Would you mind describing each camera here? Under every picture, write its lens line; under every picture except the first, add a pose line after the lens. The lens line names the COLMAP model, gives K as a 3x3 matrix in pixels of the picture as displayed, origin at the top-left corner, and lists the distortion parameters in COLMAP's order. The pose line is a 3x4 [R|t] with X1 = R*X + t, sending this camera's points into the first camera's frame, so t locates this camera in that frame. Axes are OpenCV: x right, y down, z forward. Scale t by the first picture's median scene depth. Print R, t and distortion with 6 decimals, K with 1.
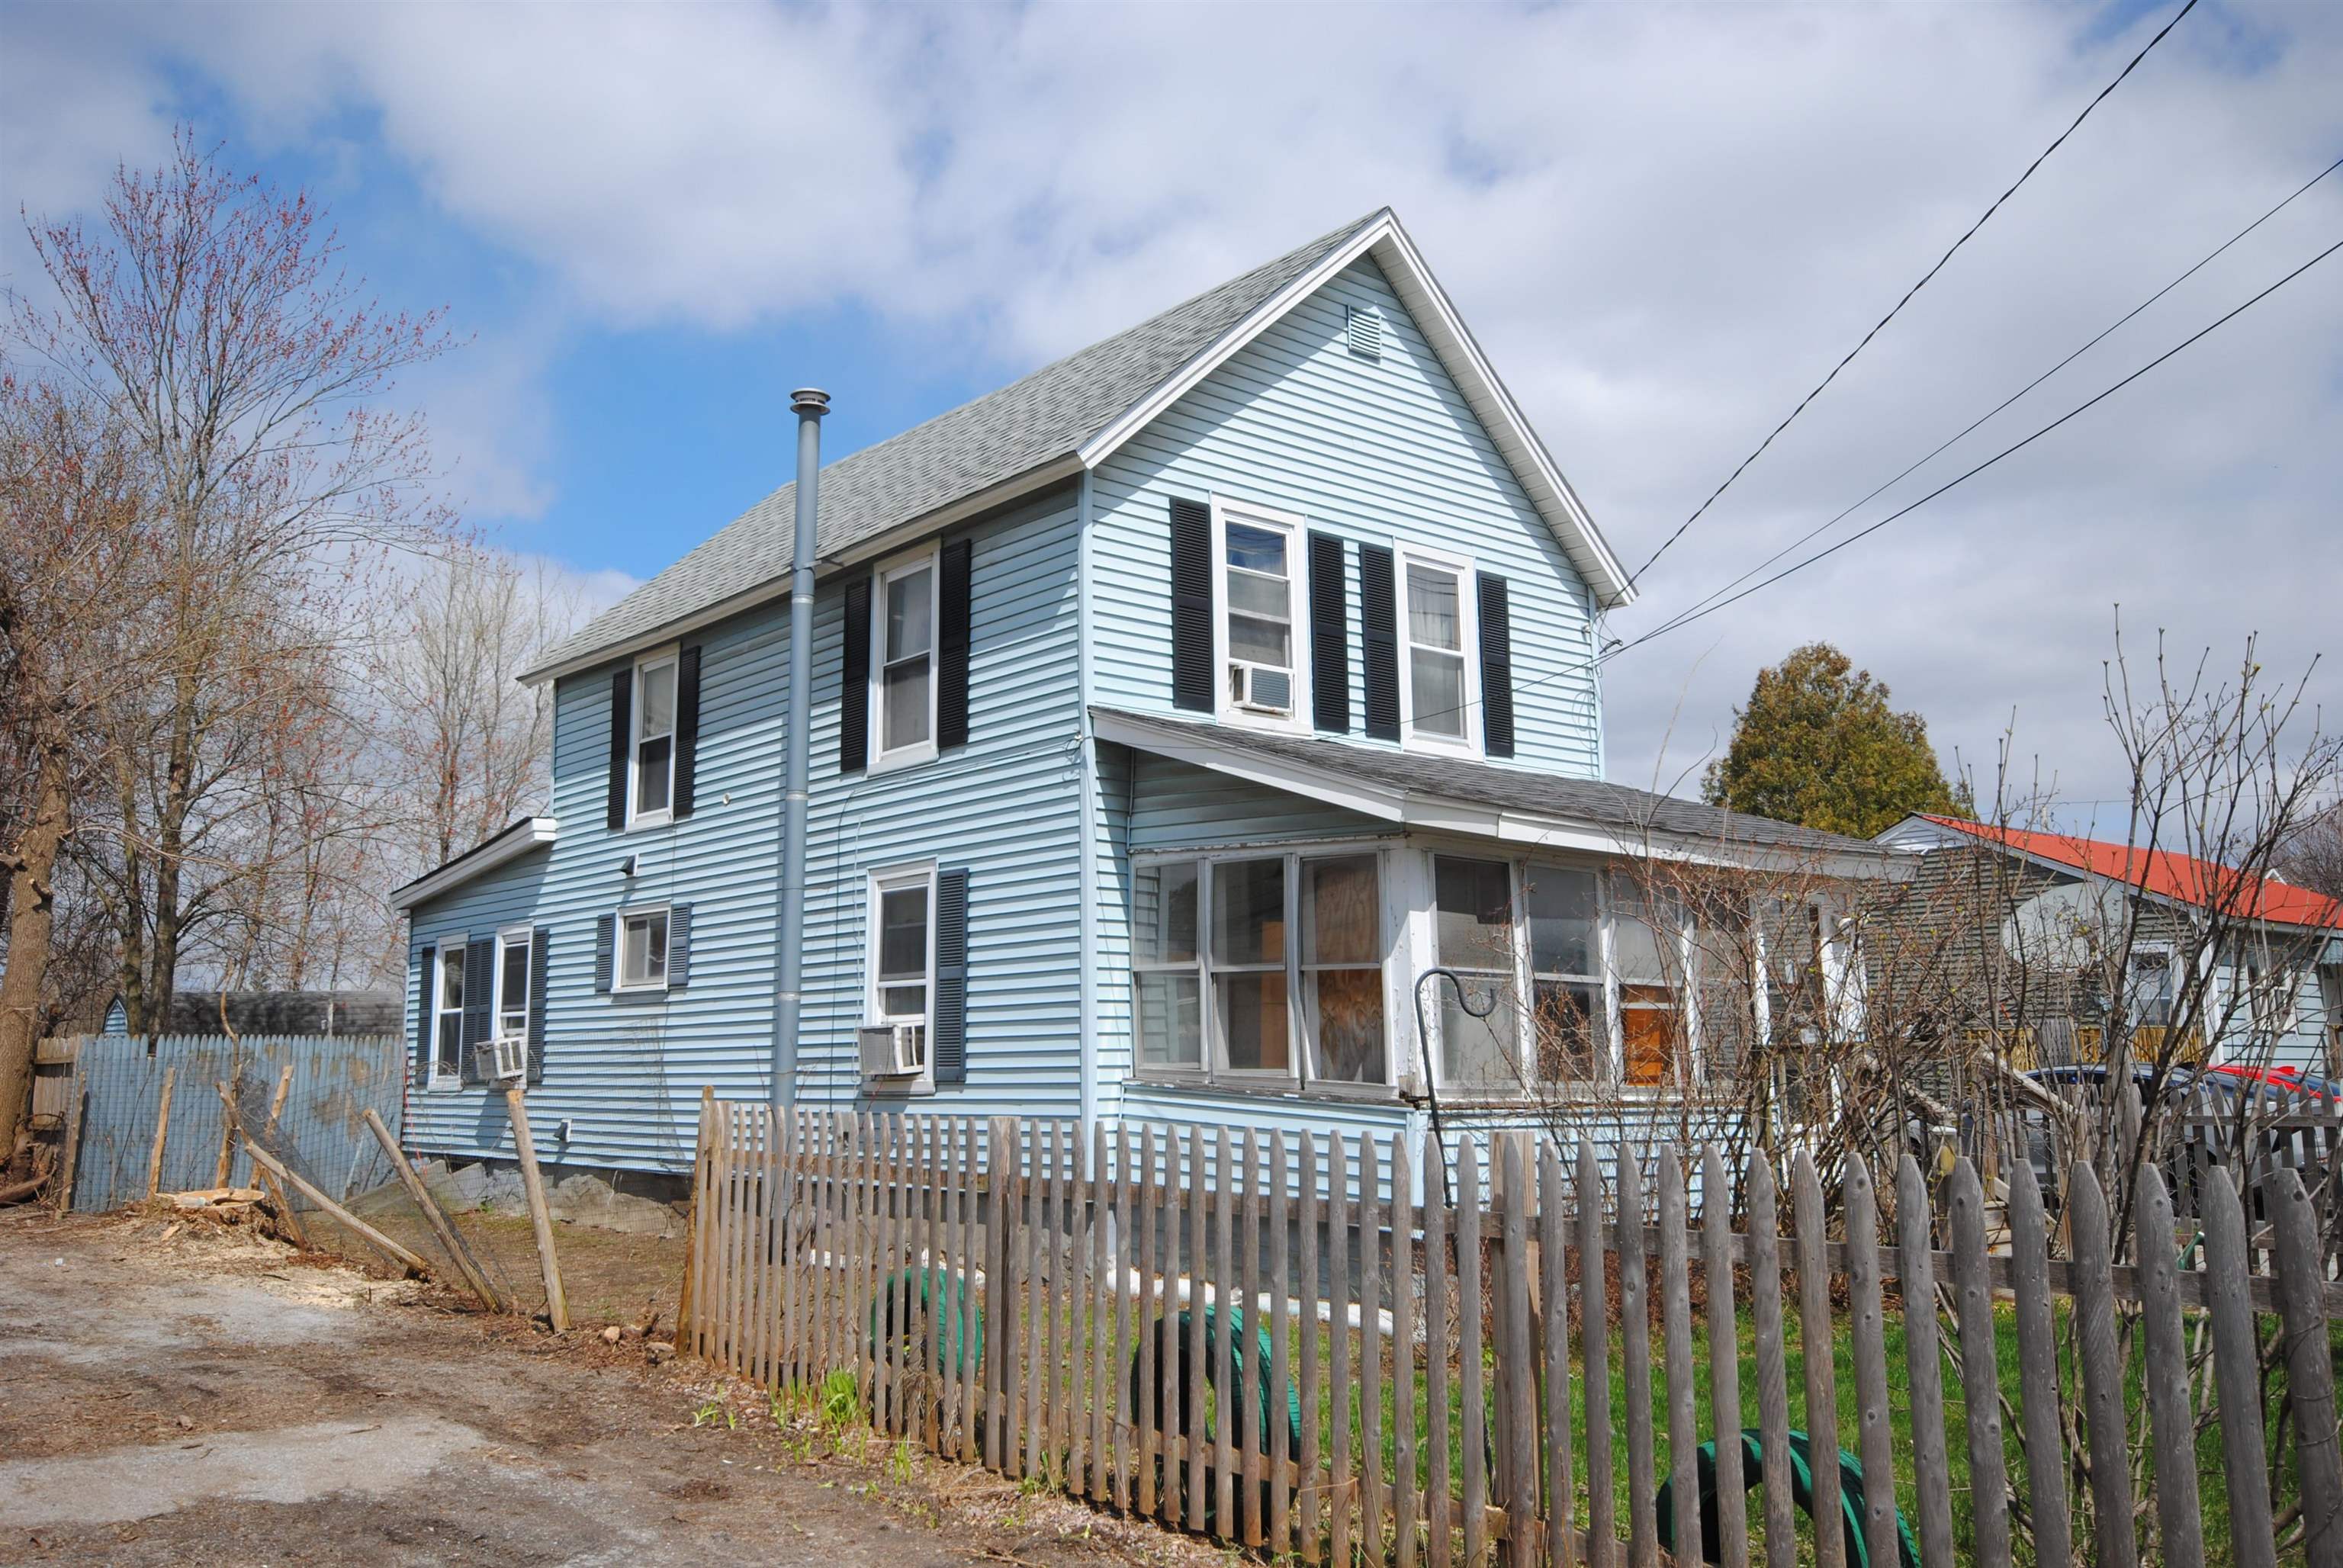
lens RADIAL K [[1954.9, 0, 1171.5], [0, 1954.9, 784.0], [0, 0, 1]] dist [-0.003458, -0.002272]
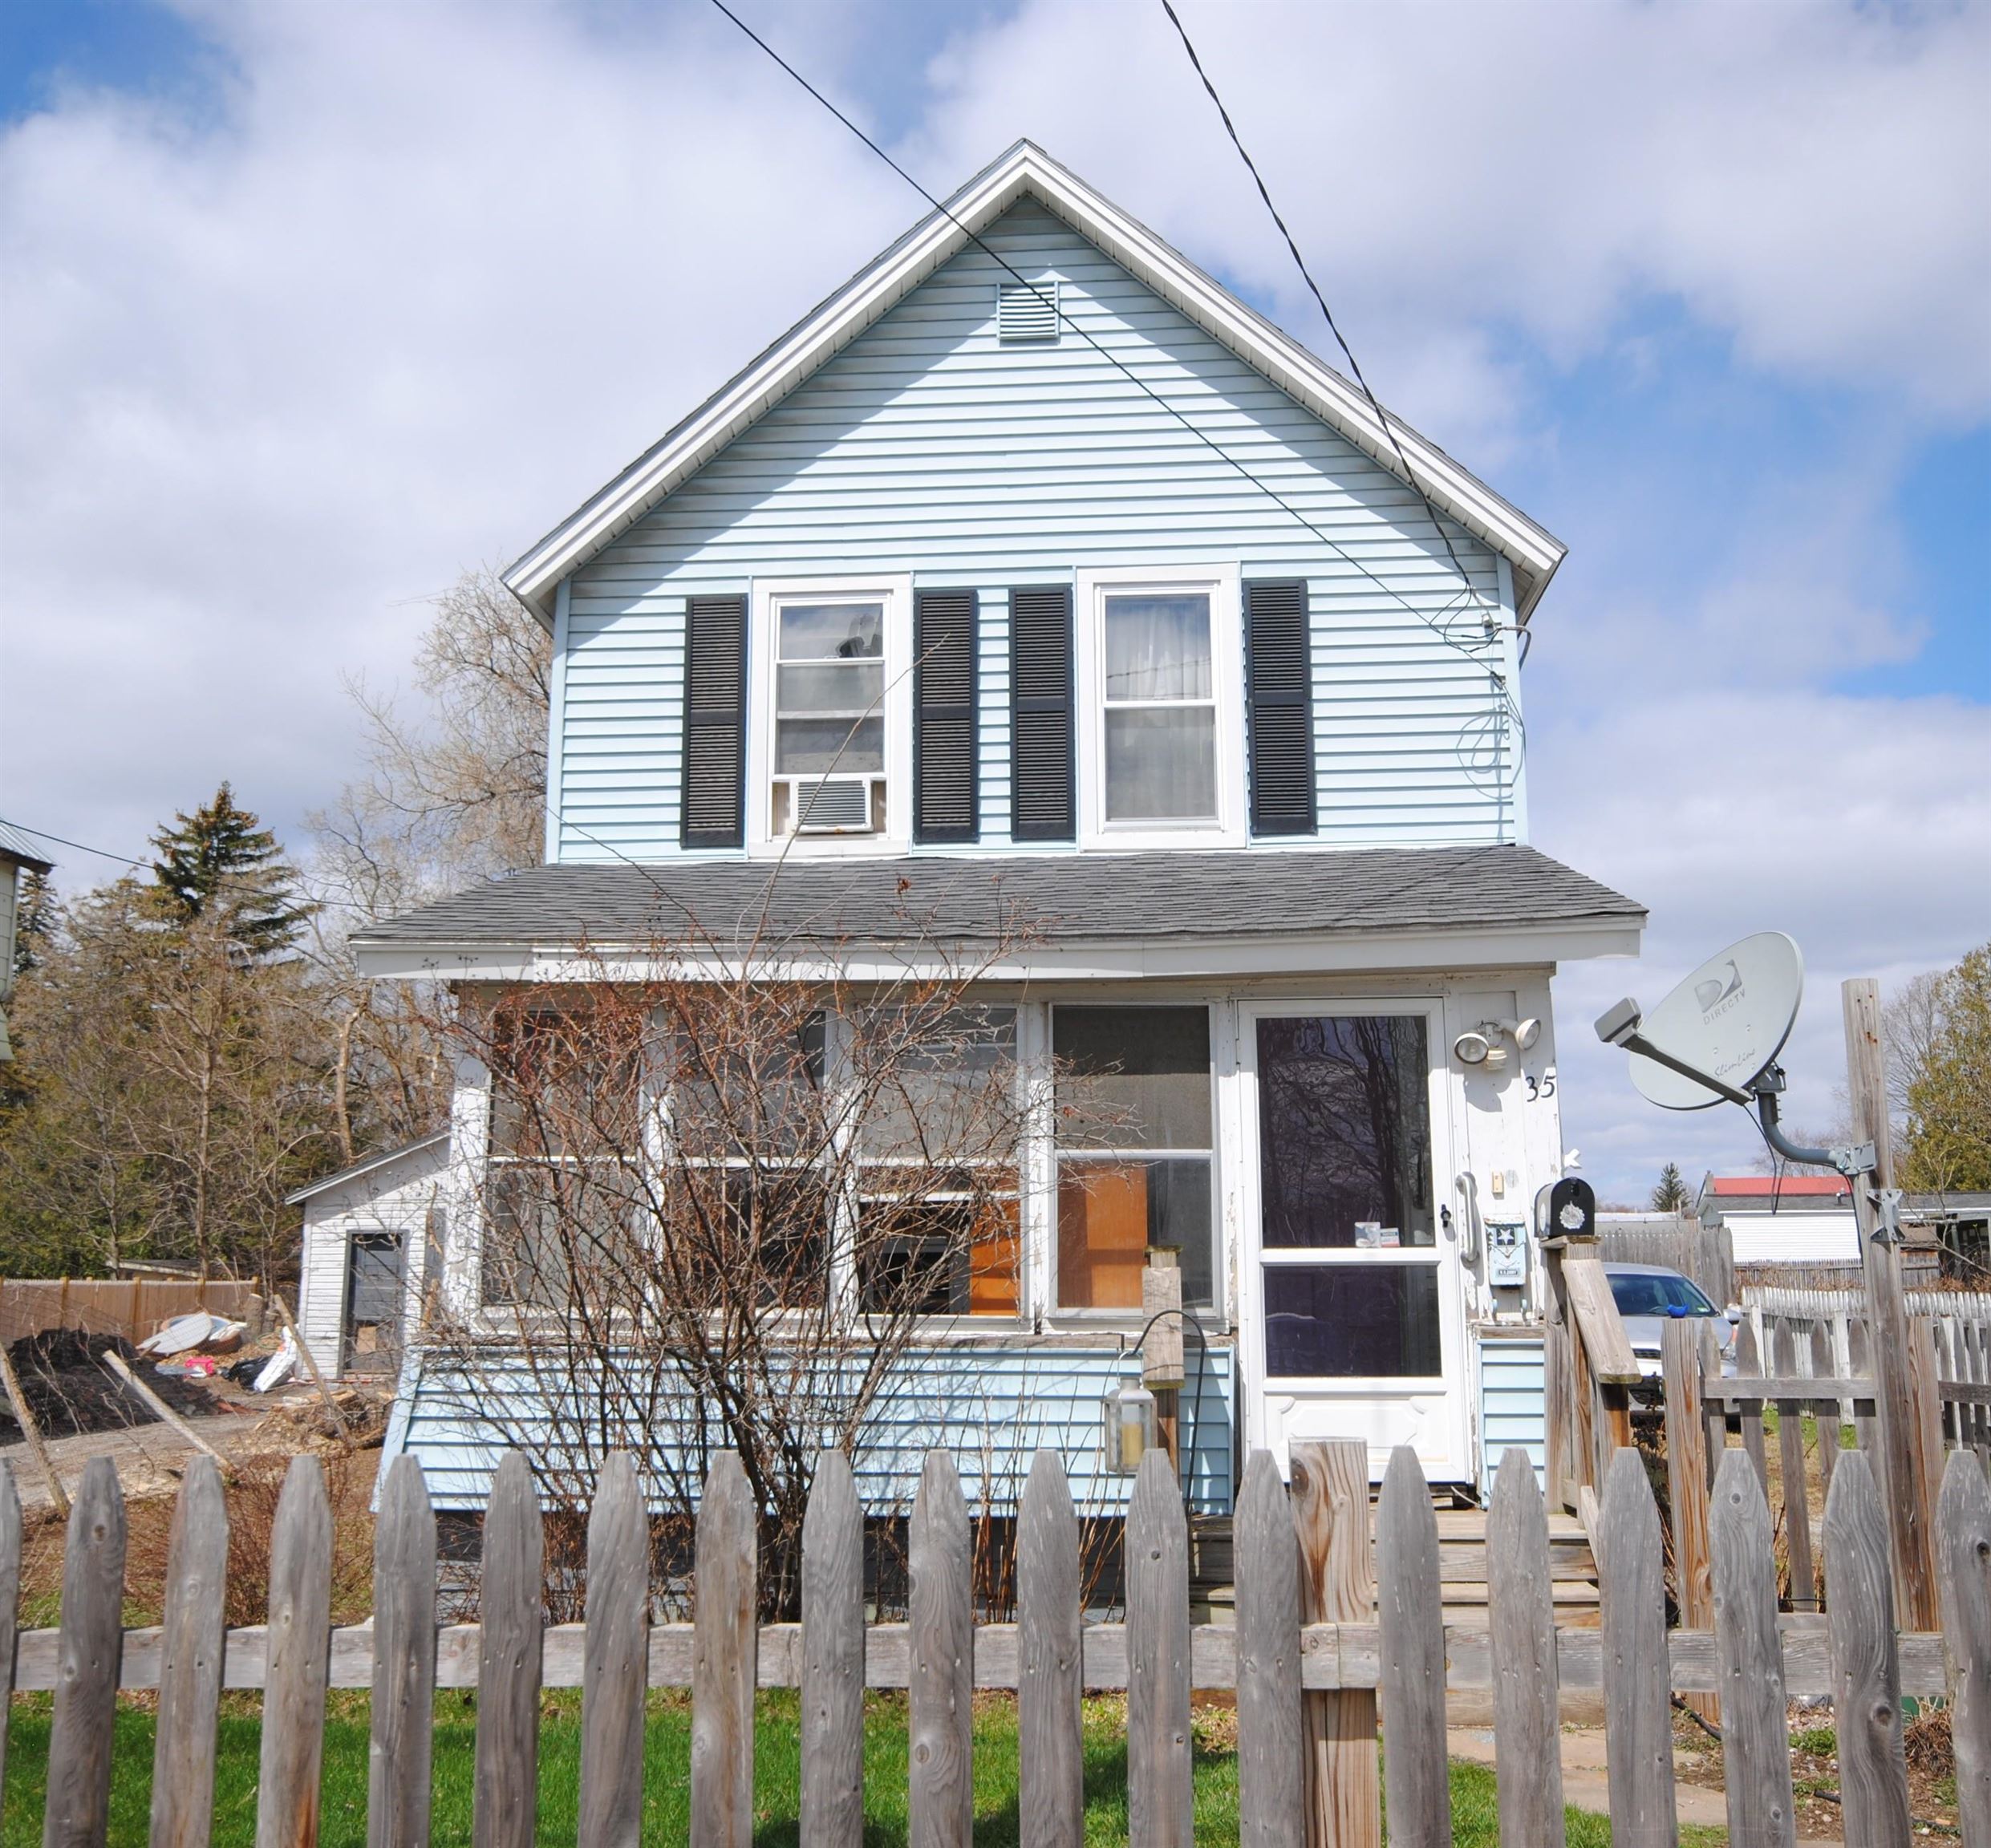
lens RADIAL K [[2041.7, 0, 995.5], [0, 2041.7, 924.0], [0, 0, 1]] dist [0.001114, 0.005057]
pose [[0.713753, -0.122466, -0.689608, 0.631886], [0.104607, 0.992191, -0.067931, 0.059596], [0.692542, -0.023652, 0.720990, 0.432907]]
